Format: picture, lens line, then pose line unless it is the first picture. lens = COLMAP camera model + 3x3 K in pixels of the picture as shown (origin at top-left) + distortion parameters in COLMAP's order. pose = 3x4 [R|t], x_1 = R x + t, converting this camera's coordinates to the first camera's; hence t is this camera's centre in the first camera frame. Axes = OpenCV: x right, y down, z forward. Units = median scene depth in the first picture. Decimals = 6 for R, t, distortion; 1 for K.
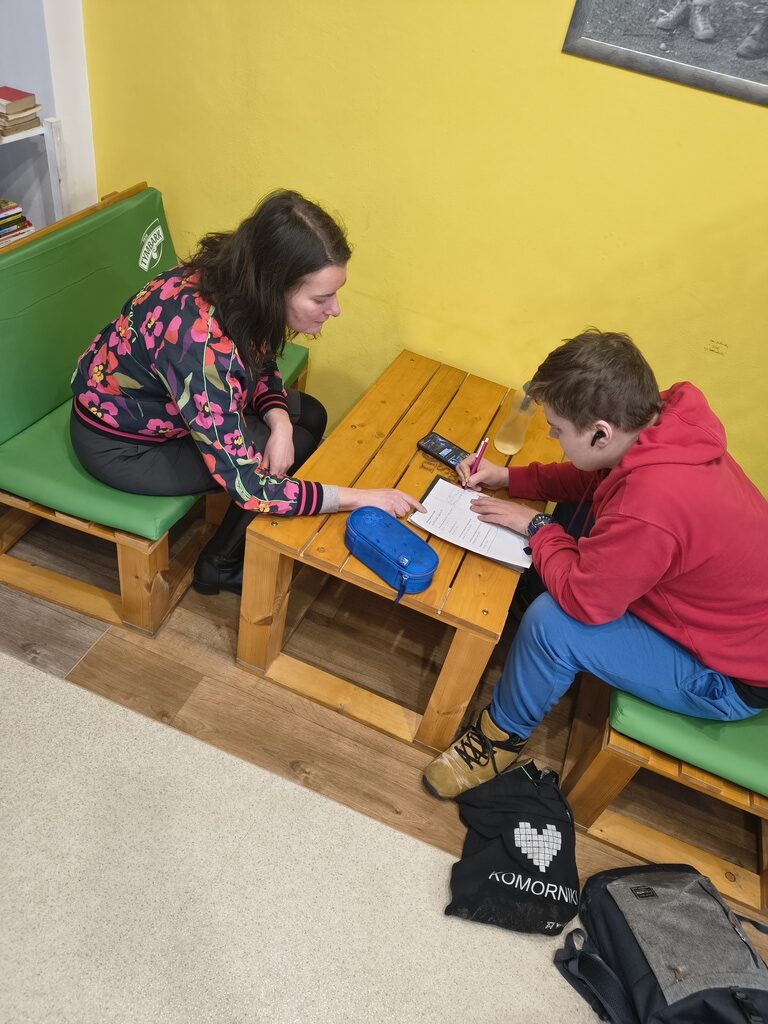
lens RADIAL K [[702.5, 0, 390.7], [0, 702.5, 511.3], [0, 0, 1]] dist [0.027396, -0.023488]
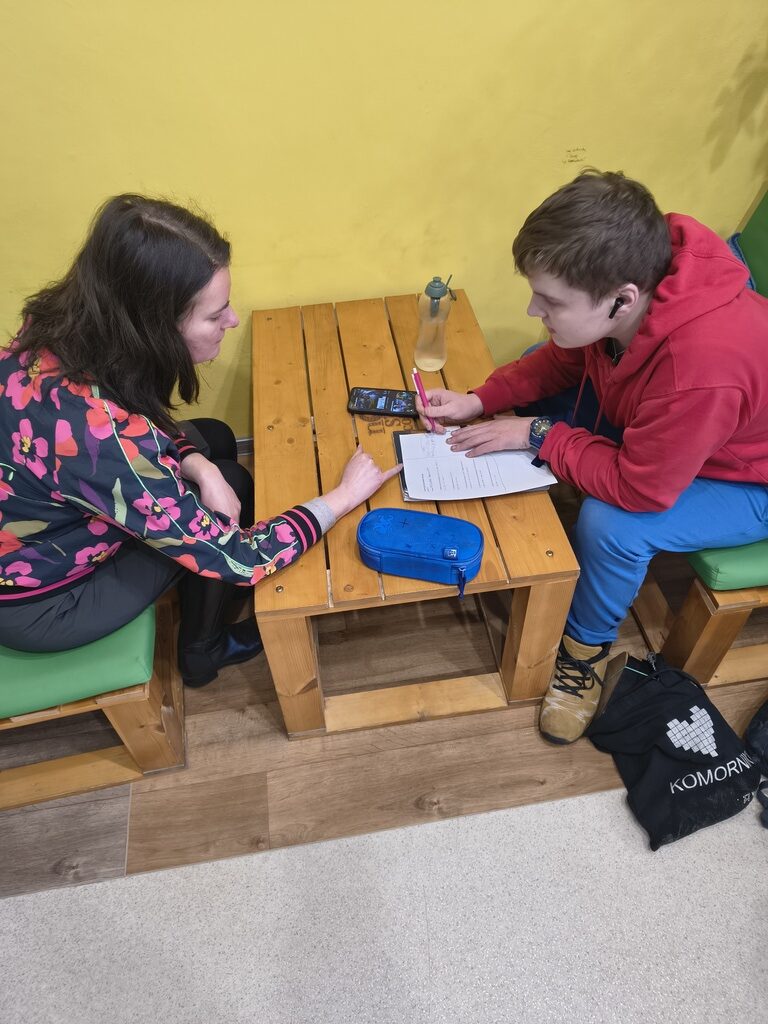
lens RADIAL K [[702.5, 0, 362.9], [0, 702.5, 488.3], [0, 0, 1]] dist [0.027396, -0.023488]
pose [[0.855093, -0.487084, 0.177666, -0.167263], [0.466422, 0.872318, 0.146669, -0.149137], [-0.226422, -0.042548, 0.973100, 0.183060]]
